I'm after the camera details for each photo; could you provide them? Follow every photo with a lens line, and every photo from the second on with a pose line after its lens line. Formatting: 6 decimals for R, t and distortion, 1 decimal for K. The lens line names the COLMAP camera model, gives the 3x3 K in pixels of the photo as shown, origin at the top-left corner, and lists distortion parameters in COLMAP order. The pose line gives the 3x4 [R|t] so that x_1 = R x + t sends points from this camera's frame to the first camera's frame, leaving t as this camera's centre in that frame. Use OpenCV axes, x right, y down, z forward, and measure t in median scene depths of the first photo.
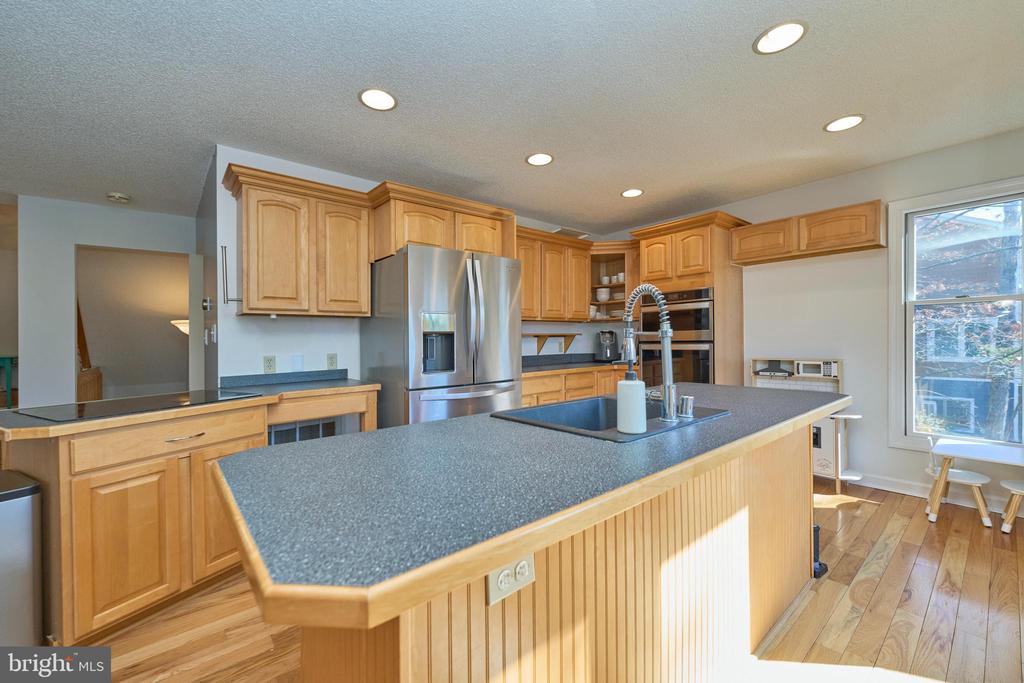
lens RADIAL K [[415.2, 0, 507.5], [0, 415.2, 343.2], [0, 0, 1]] dist [-0.017204, 0.000633]
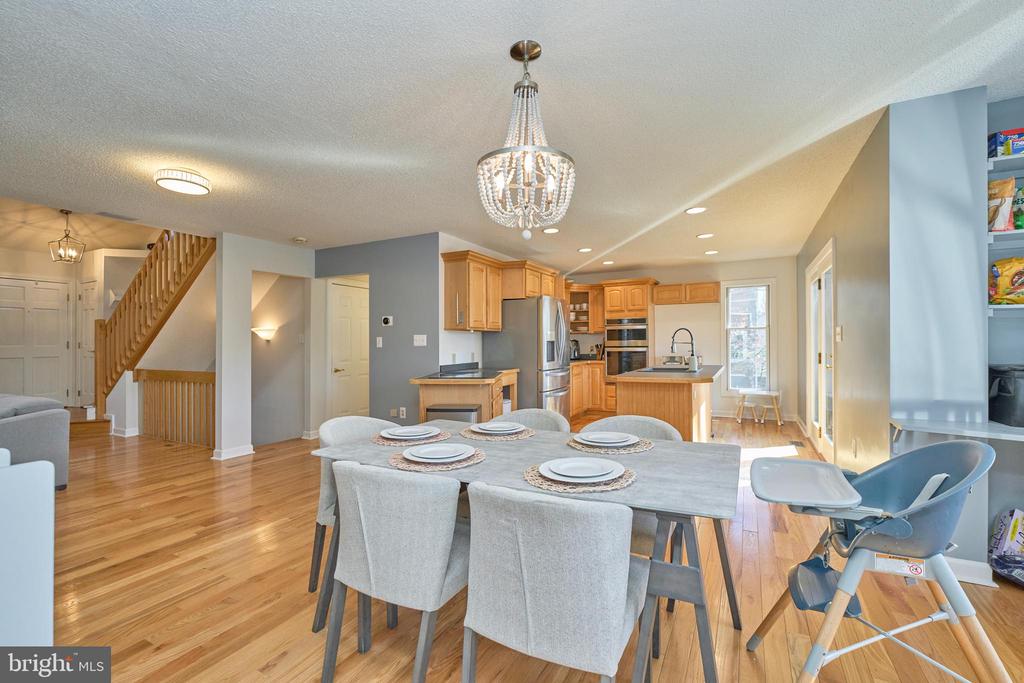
lens RADIAL K [[457.4, 0, 509.6], [0, 457.4, 347.8], [0, 0, 1]] dist [-0.040619, 0.000326]
pose [[0.918750, -0.000616, 0.394839, -0.894015], [0.003080, 0.999980, -0.005606, 0.012601], [-0.394828, 0.006366, 0.918733, -0.650263]]
